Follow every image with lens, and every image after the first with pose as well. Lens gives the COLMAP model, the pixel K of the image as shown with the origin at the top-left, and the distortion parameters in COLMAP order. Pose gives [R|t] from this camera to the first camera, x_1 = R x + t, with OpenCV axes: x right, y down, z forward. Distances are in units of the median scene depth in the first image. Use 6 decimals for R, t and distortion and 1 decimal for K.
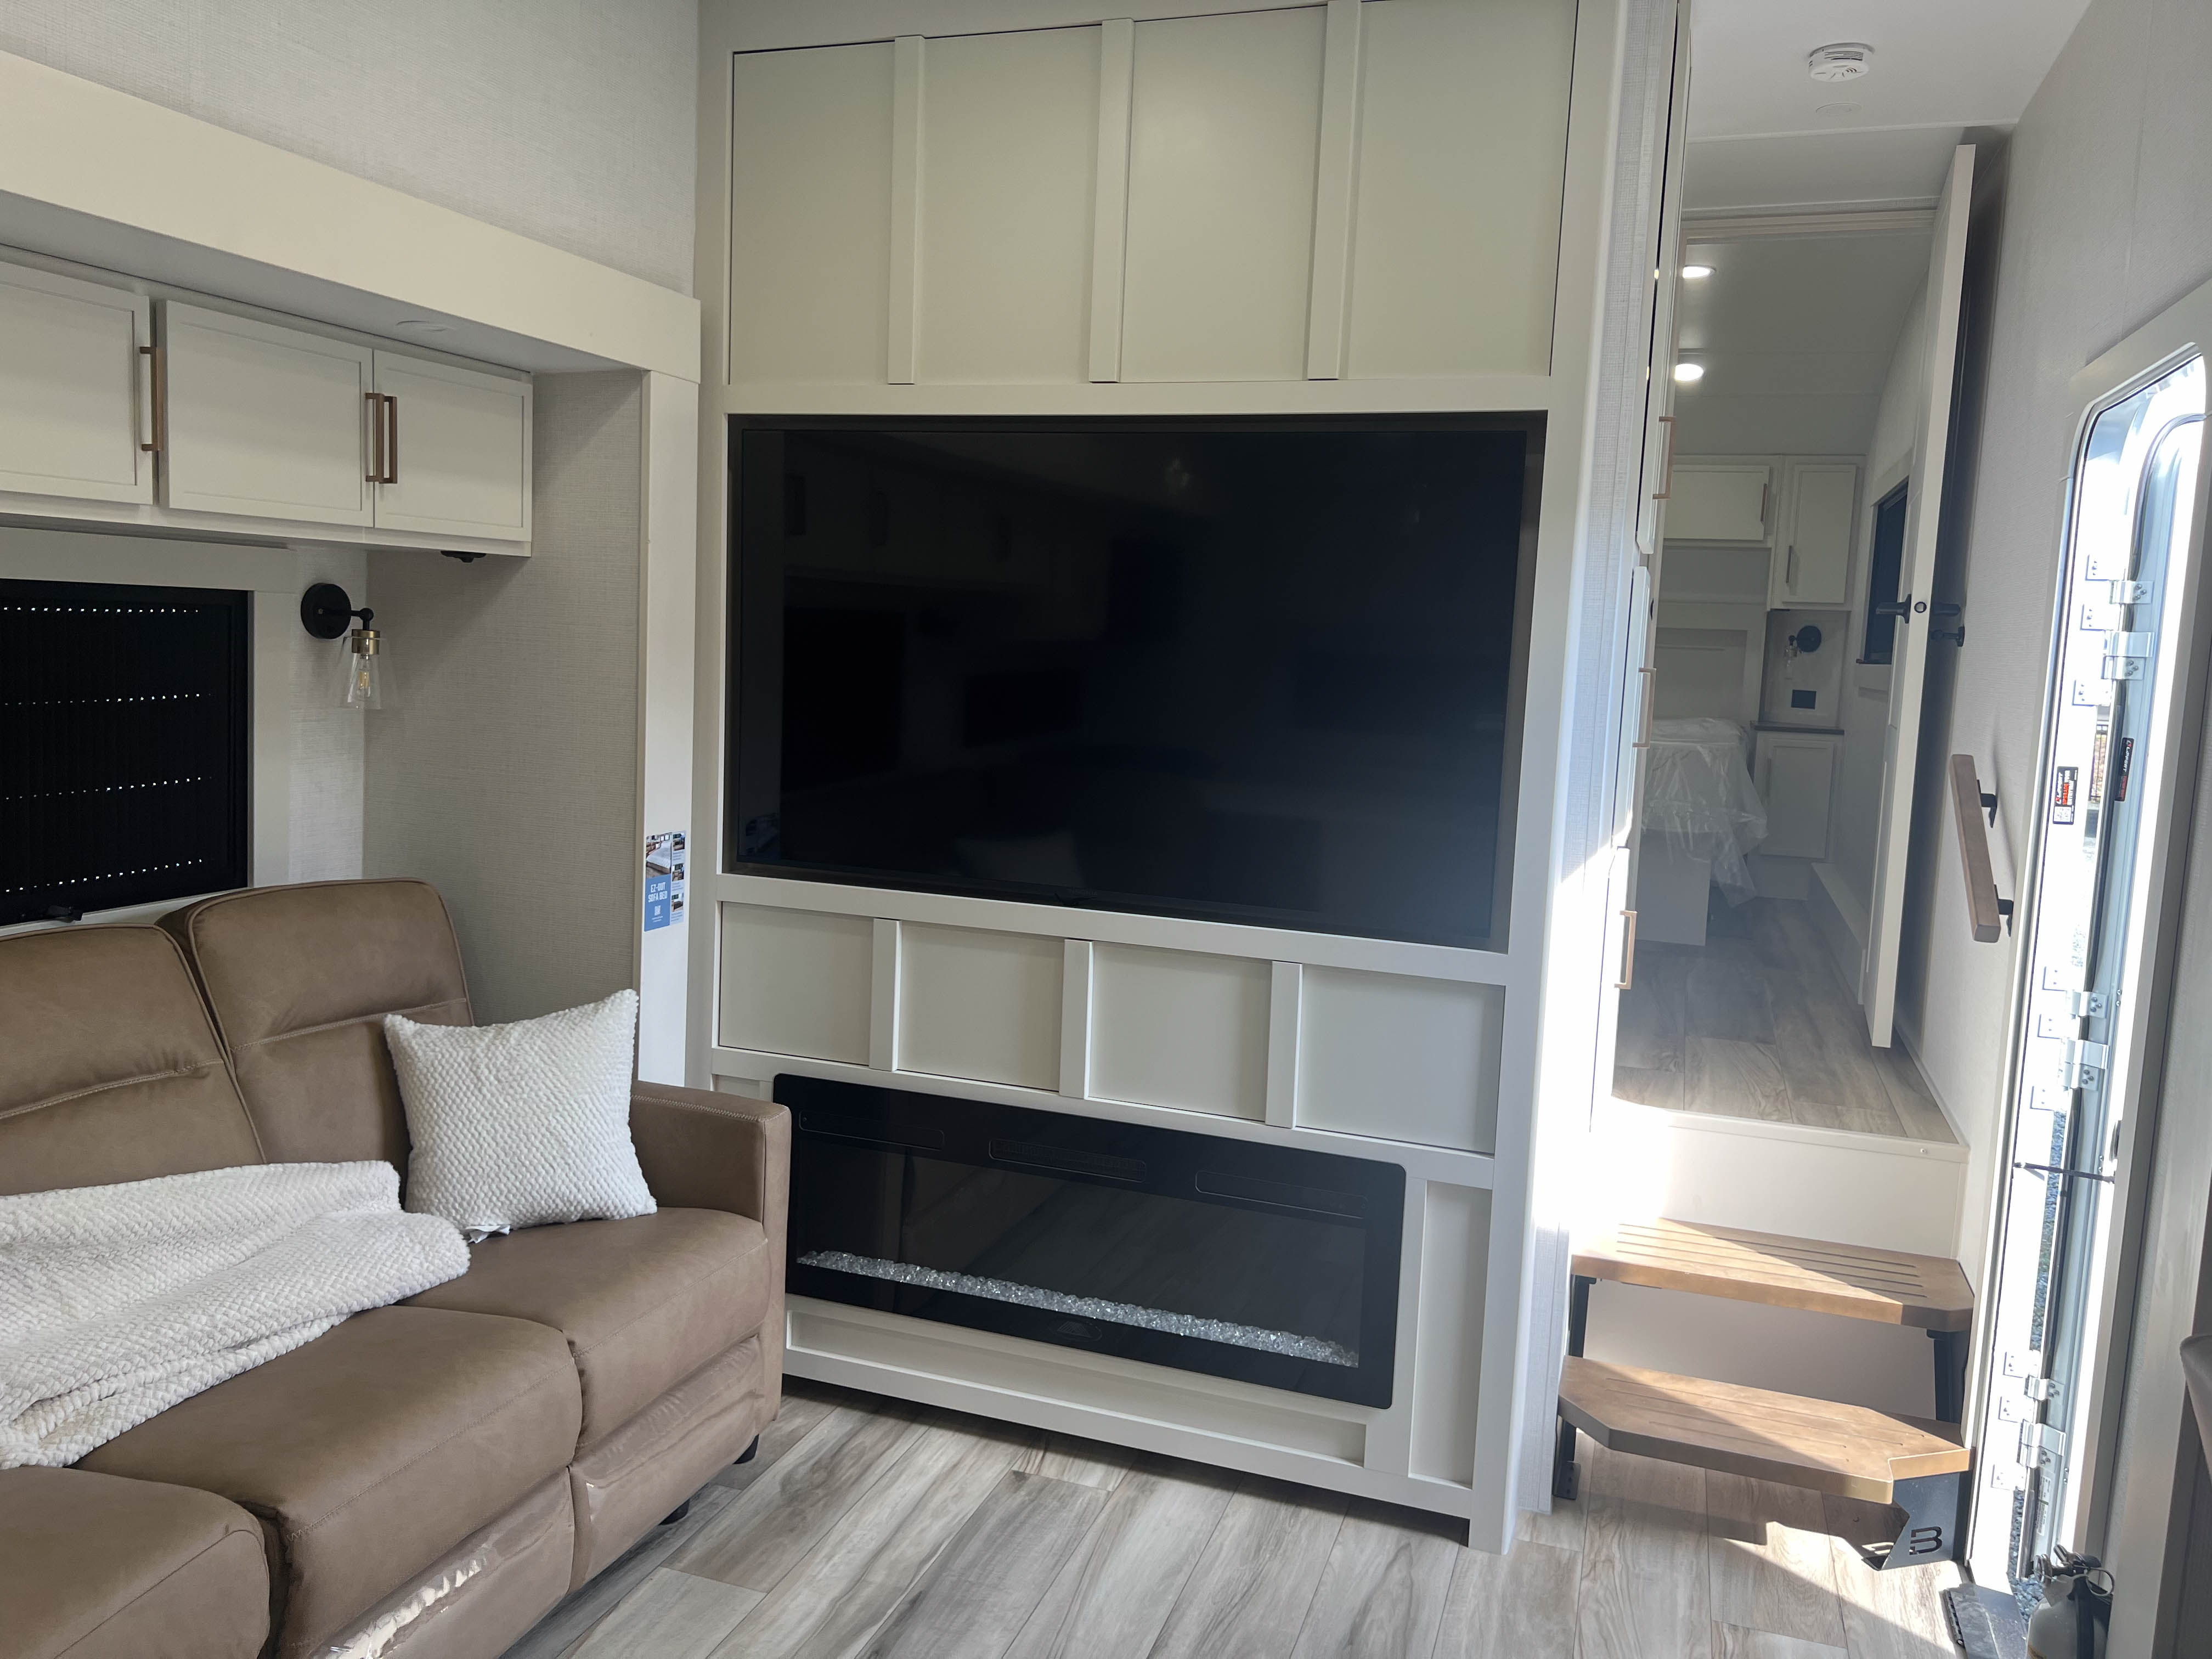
lens RADIAL K [[1660.6, 0, 1100.2], [0, 1660.6, 817.5], [0, 0, 1]] dist [0.055557, -0.063290]
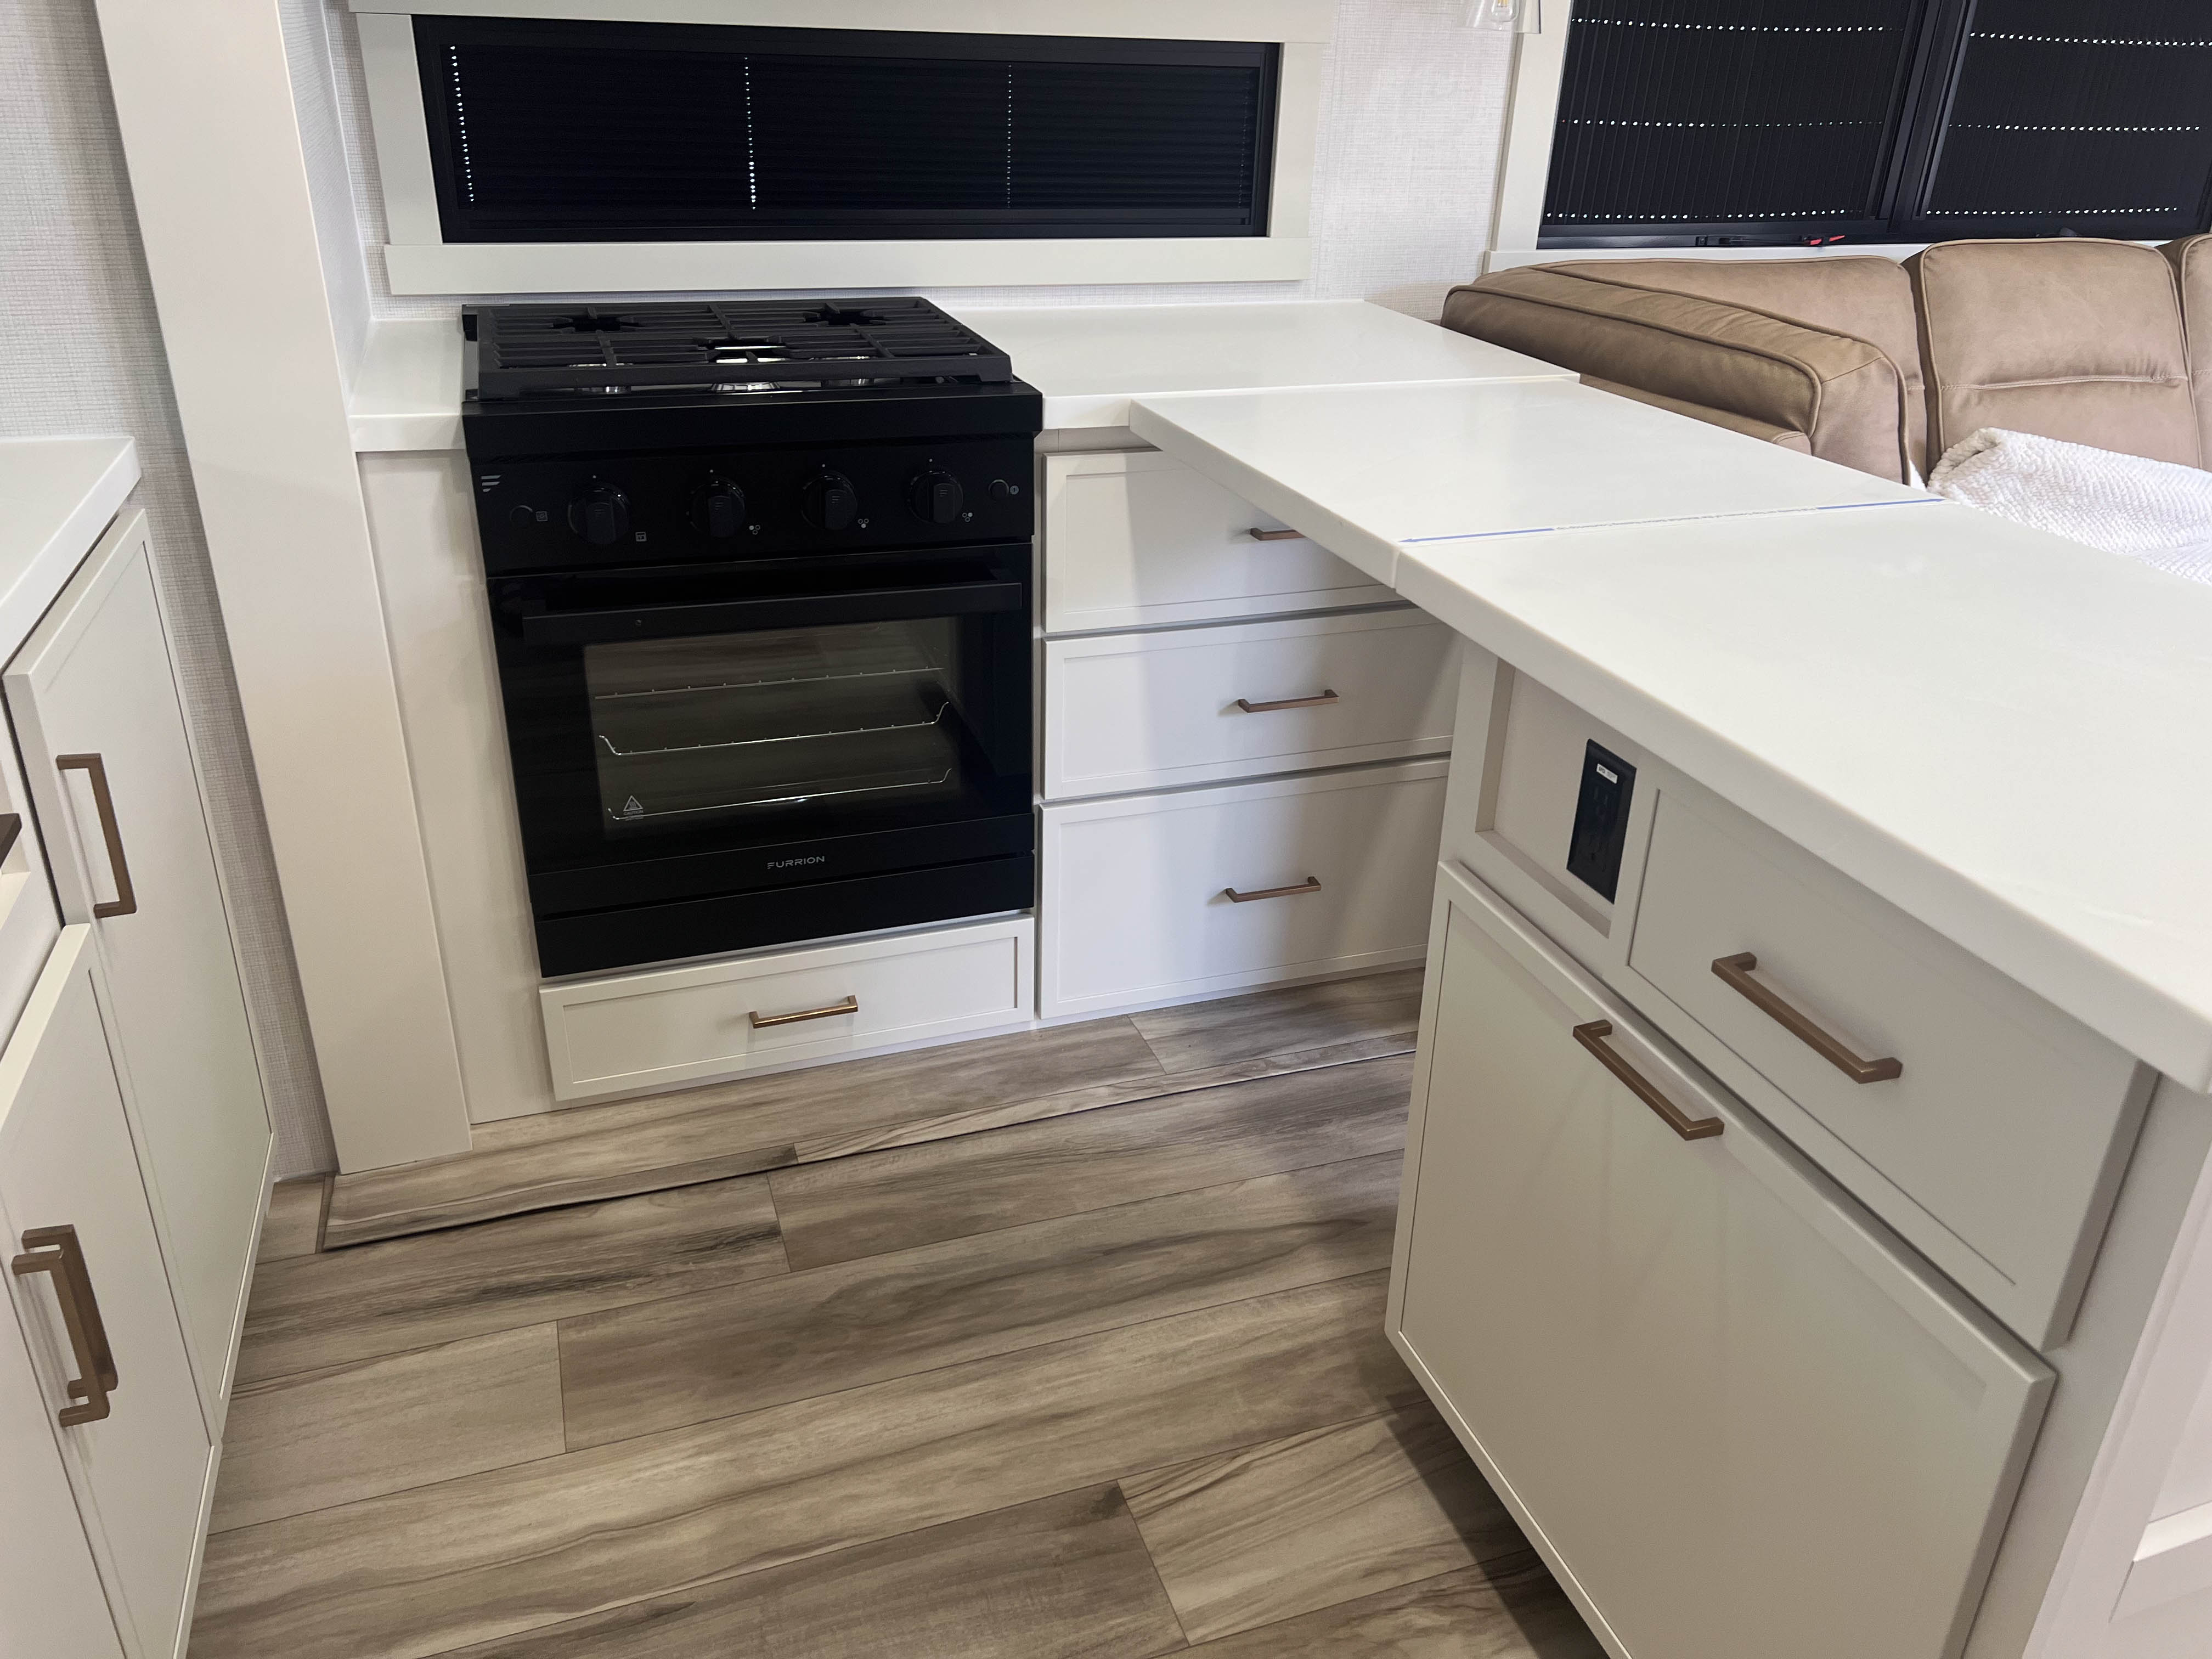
lens RADIAL K [[1660.6, 0, 1123.4], [0, 1660.6, 809.5], [0, 0, 1]] dist [0.055557, -0.063290]
pose [[0.622318, 0.308457, -0.719426, -0.057108], [-0.089251, 0.941052, 0.326276, 0.099368], [0.777660, -0.138838, 0.613164, -0.258150]]
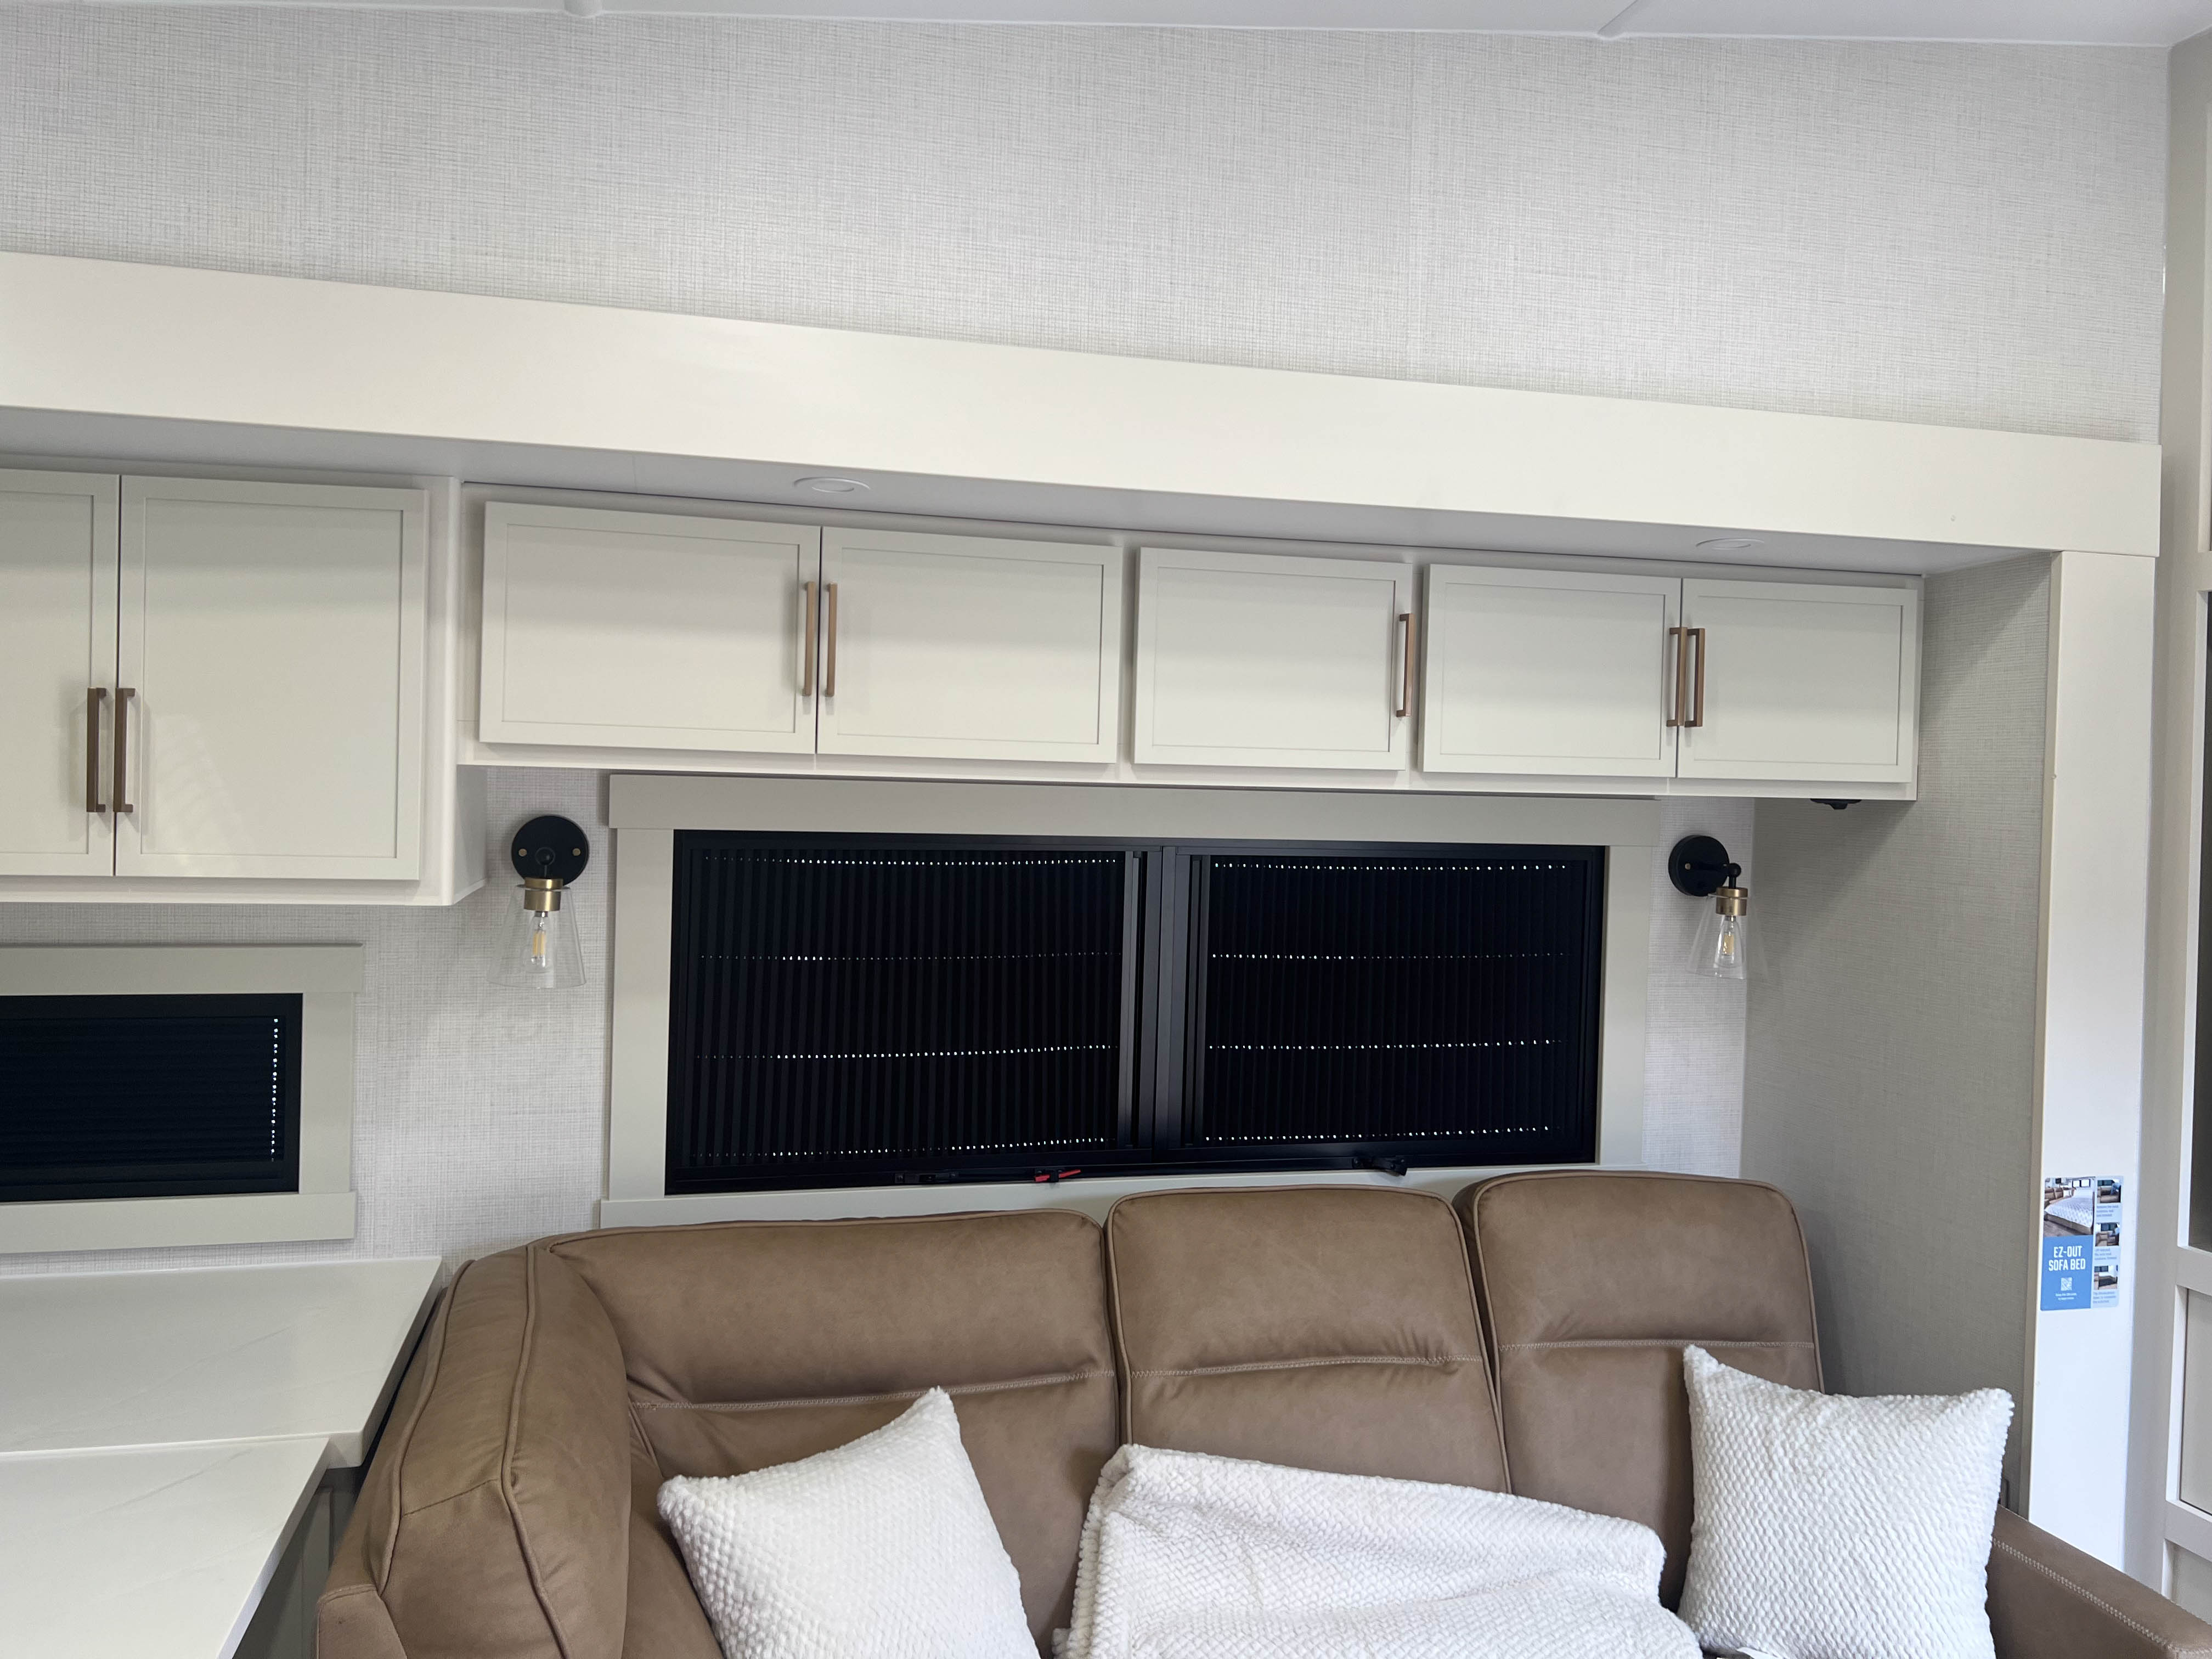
lens RADIAL K [[1660.6, 0, 1097.4], [0, 1660.6, 808.7], [0, 0, 1]] dist [0.055557, -0.063290]
pose [[0.554835, -0.021569, -0.831681, 0.115942], [-0.092250, 0.991904, -0.087267, -0.048539], [0.826830, 0.125141, 0.548354, 0.249898]]
